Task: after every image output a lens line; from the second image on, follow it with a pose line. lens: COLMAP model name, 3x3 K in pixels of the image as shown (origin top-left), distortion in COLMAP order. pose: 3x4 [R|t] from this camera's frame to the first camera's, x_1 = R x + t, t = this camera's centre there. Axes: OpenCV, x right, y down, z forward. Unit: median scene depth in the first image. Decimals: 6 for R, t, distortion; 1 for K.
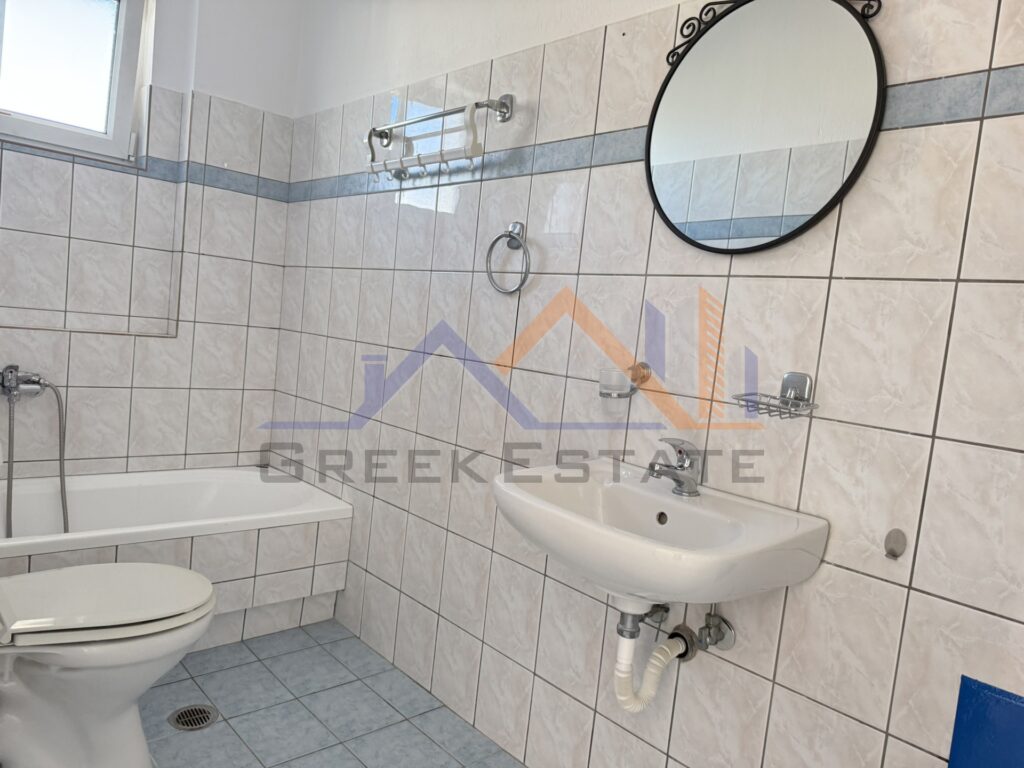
lens RADIAL K [[721.7, 0, 512.0], [0, 721.7, 384.0], [0, 0, 1]] dist [0.002439, -0.002115]
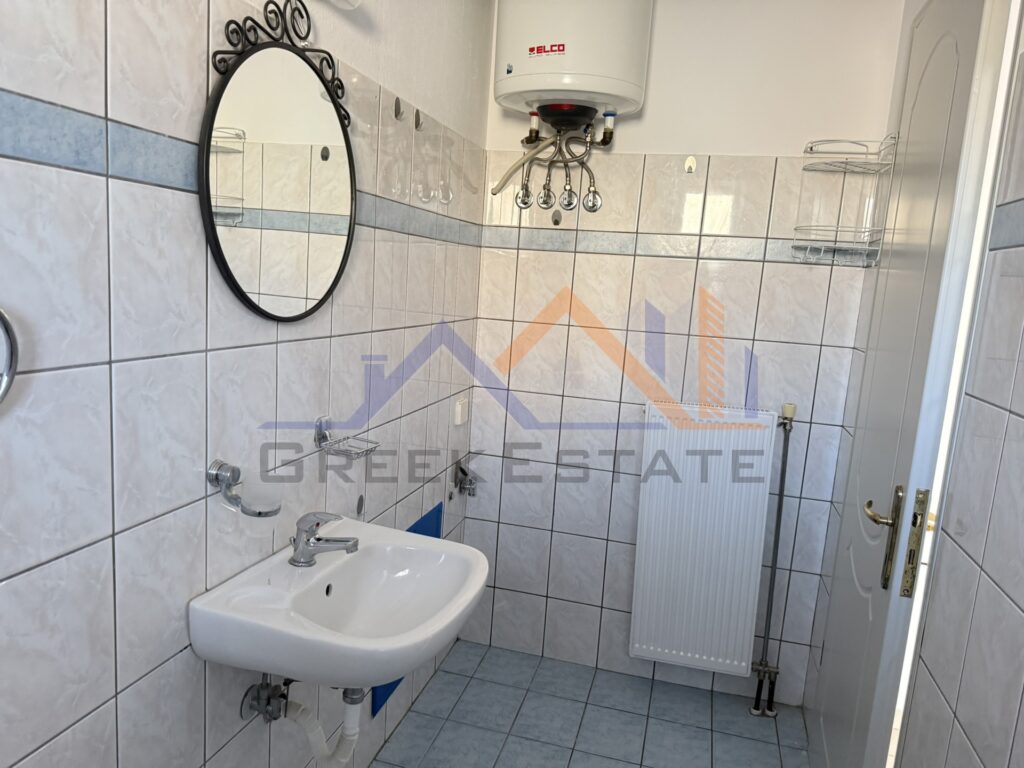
lens RADIAL K [[721.7, 0, 512.0], [0, 721.7, 384.0], [0, 0, 1]] dist [0.002439, -0.002115]
pose [[-0.519321, -0.253213, 0.816204, -0.599345], [-0.052875, 0.962785, 0.265044, -0.331878], [-0.852942, 0.094486, -0.513383, 1.108135]]
